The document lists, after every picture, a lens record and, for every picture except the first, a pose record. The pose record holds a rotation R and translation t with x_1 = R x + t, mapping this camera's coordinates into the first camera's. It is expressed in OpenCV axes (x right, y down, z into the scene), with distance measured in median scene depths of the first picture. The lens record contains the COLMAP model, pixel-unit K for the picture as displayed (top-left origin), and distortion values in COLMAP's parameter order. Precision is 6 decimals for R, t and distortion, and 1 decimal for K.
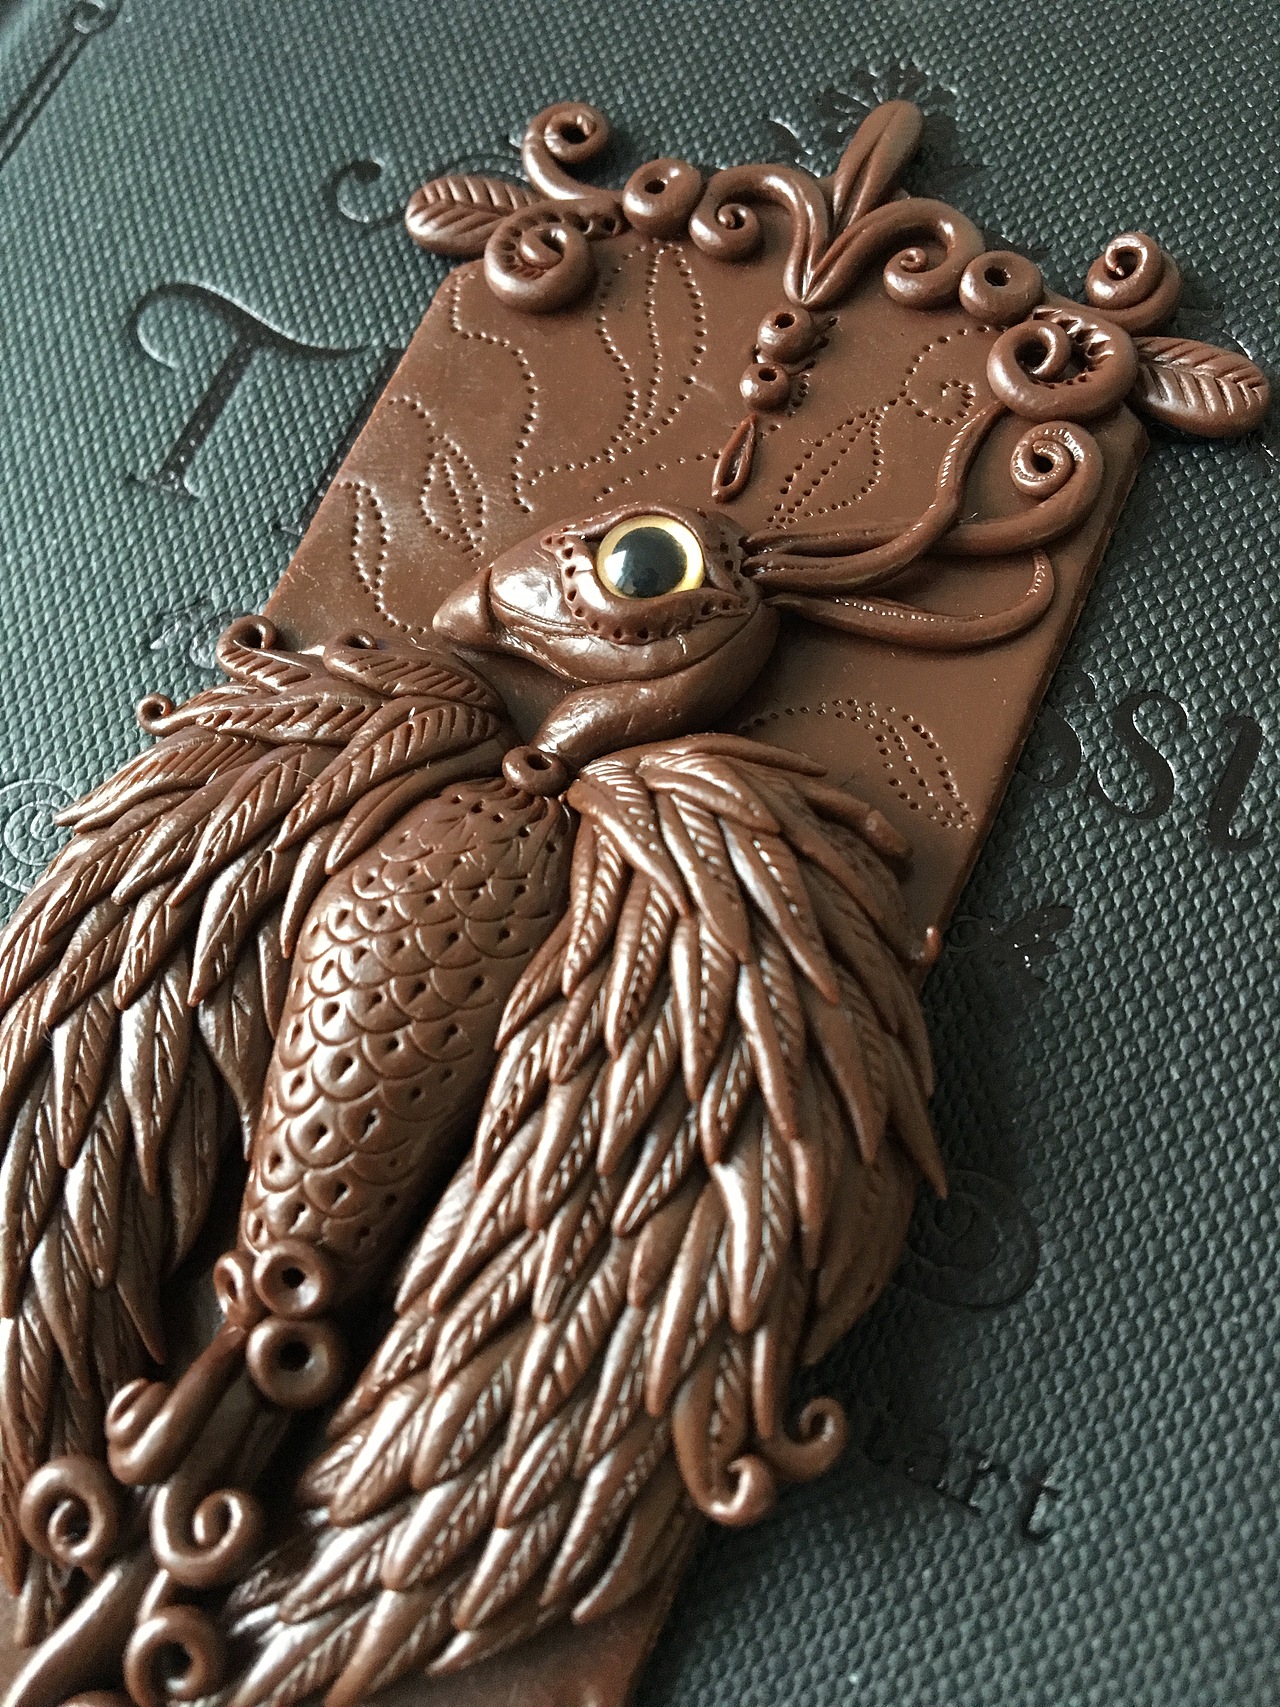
lens RADIAL K [[1757.3, 0, 640.0], [0, 1757.3, 853.5], [0, 0, 1]] dist [-0.068030, -0.008159]
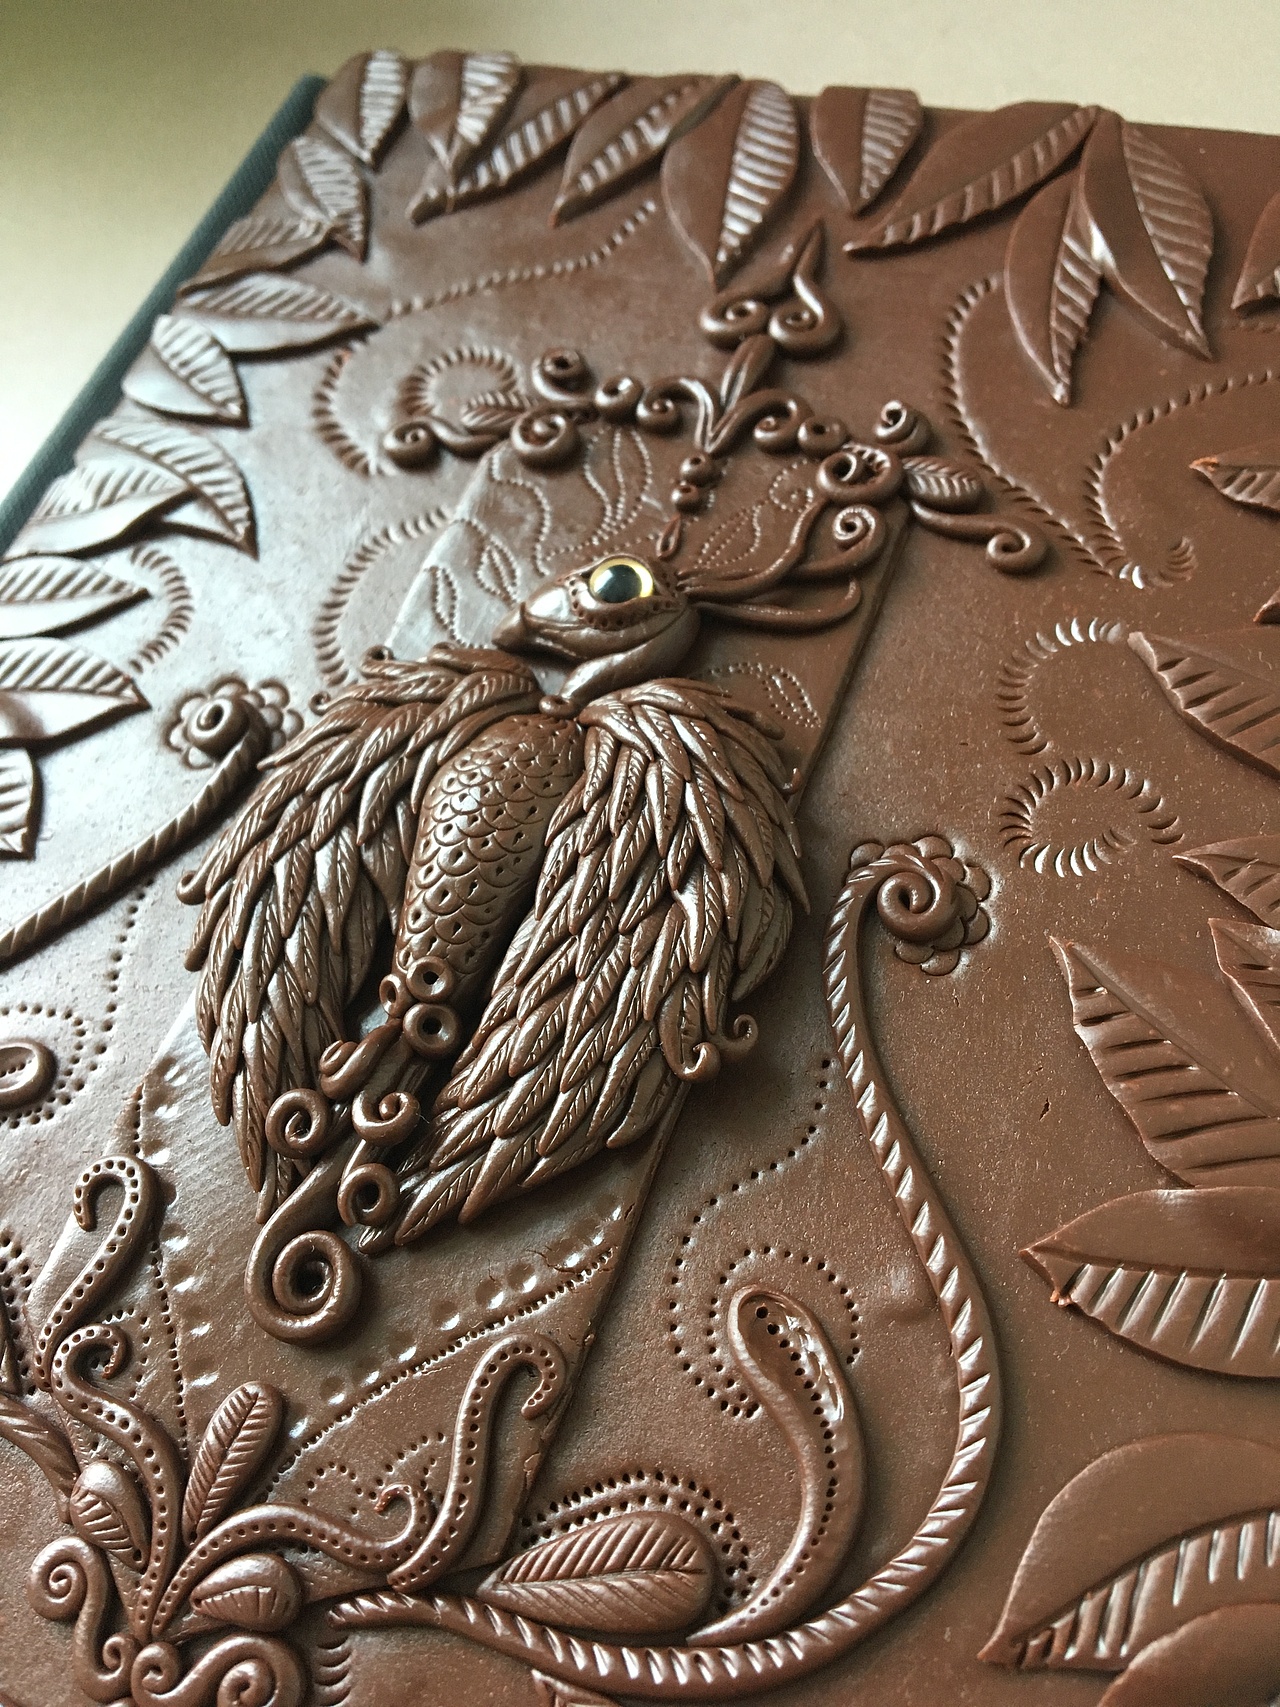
lens RADIAL K [[1757.3, 0, 640.0], [0, 1757.3, 853.5], [0, 0, 1]] dist [-0.068030, -0.008159]
pose [[0.998678, -0.041044, 0.030943, -0.043332], [0.046084, 0.981599, -0.185307, 0.437090], [-0.022768, 0.186488, 0.982193, -0.675194]]
